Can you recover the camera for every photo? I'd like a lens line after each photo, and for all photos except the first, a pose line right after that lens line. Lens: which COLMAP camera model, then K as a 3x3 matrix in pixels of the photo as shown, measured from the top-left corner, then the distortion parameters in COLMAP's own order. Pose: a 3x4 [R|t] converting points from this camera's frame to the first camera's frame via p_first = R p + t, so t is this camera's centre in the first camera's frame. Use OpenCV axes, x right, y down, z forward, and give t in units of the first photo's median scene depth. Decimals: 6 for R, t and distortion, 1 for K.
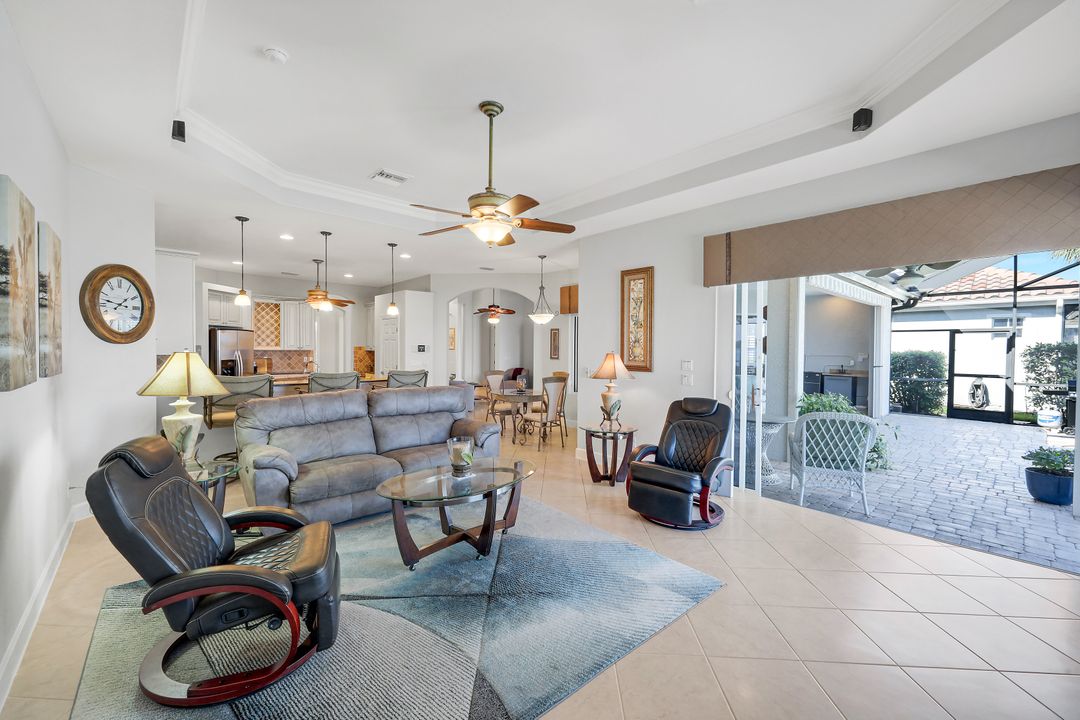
lens RADIAL K [[433.3, 0, 531.5], [0, 433.3, 358.0], [0, 0, 1]] dist [0.003093, 0.000458]
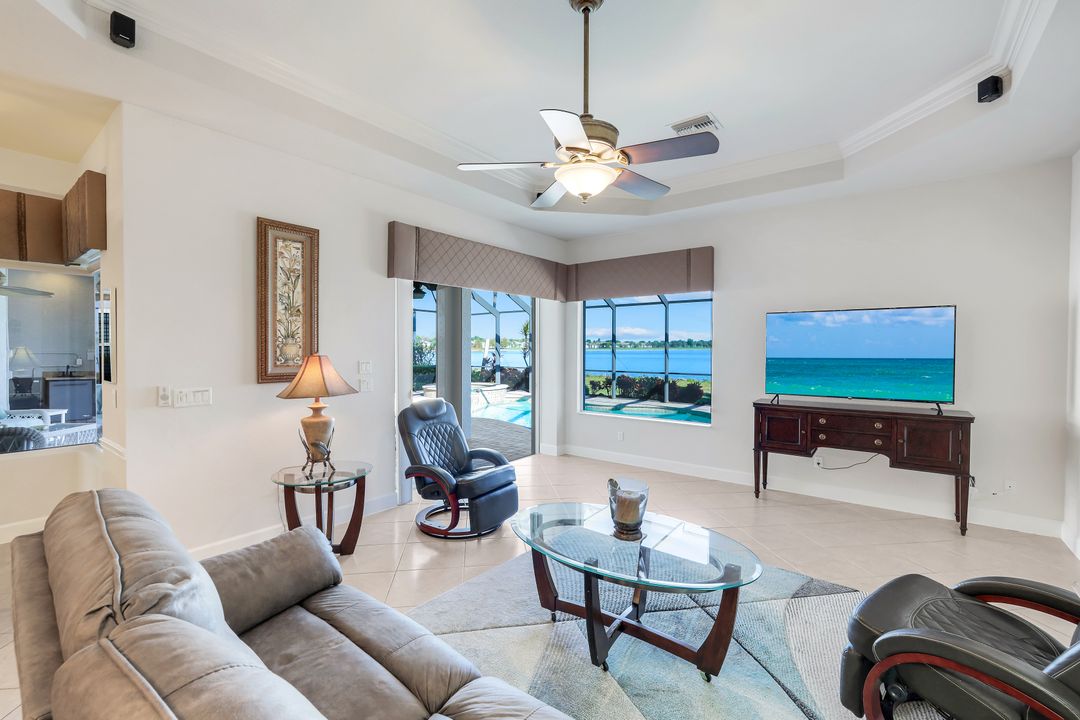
lens RADIAL K [[462.6, 0, 540.0], [0, 462.6, 357.9], [0, 0, 1]] dist [0.002074, 0.000366]
pose [[-0.189724, -0.032558, 0.981298, -0.295212], [0.018931, 0.999143, 0.036810, -0.014104], [-0.981655, 0.025561, -0.188945, 0.444800]]
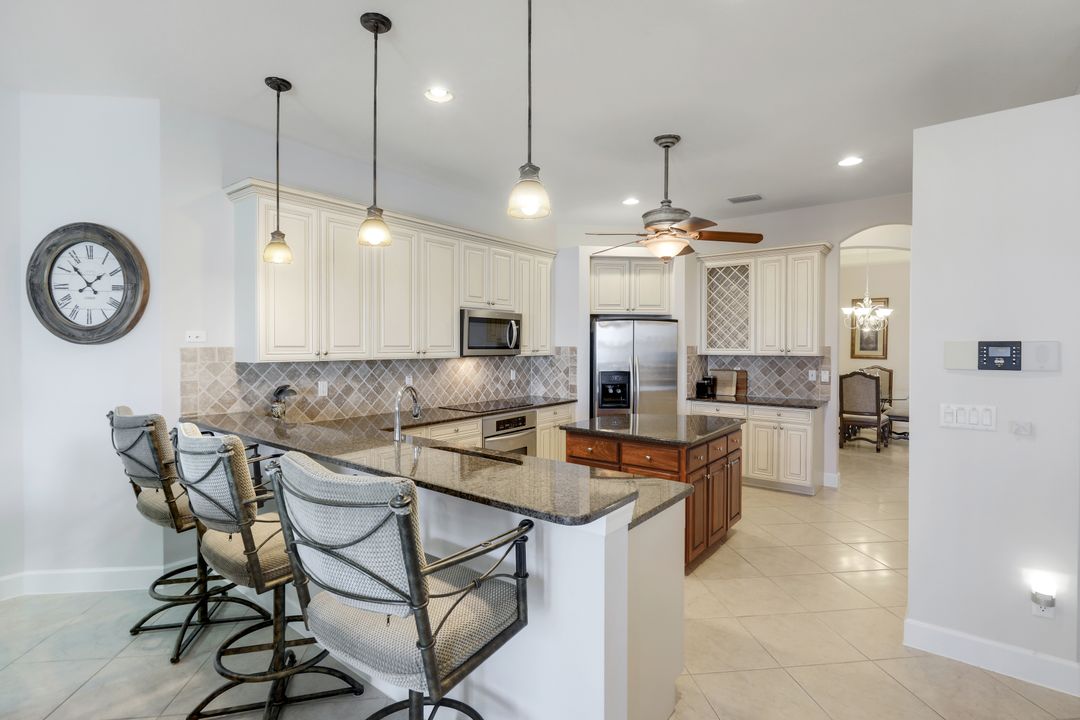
lens RADIAL K [[523.4, 0, 544.6], [0, 523.4, 354.7], [0, 0, 1]] dist [0.002644, 0.000567]
pose [[0.188537, 0.009128, -0.982024, -0.021547], [-0.023972, 0.999702, 0.004690, -0.017105], [0.981773, 0.022657, 0.188700, 0.680785]]
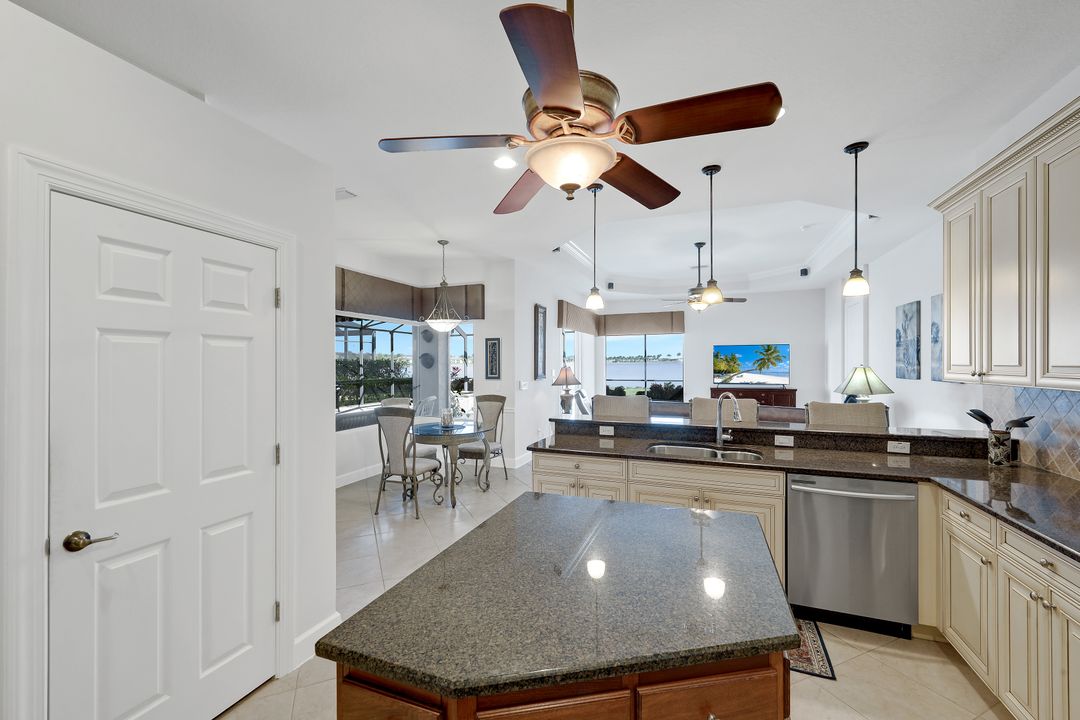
lens RADIAL K [[433.3, 0, 539.1], [0, 433.3, 365.9], [0, 0, 1]] dist [0.003093, 0.000458]
pose [[-0.455064, -0.016127, 0.890313, -0.568418], [0.019366, 0.999420, 0.028001, -0.029488], [-0.890248, 0.029984, -0.454487, 0.946344]]
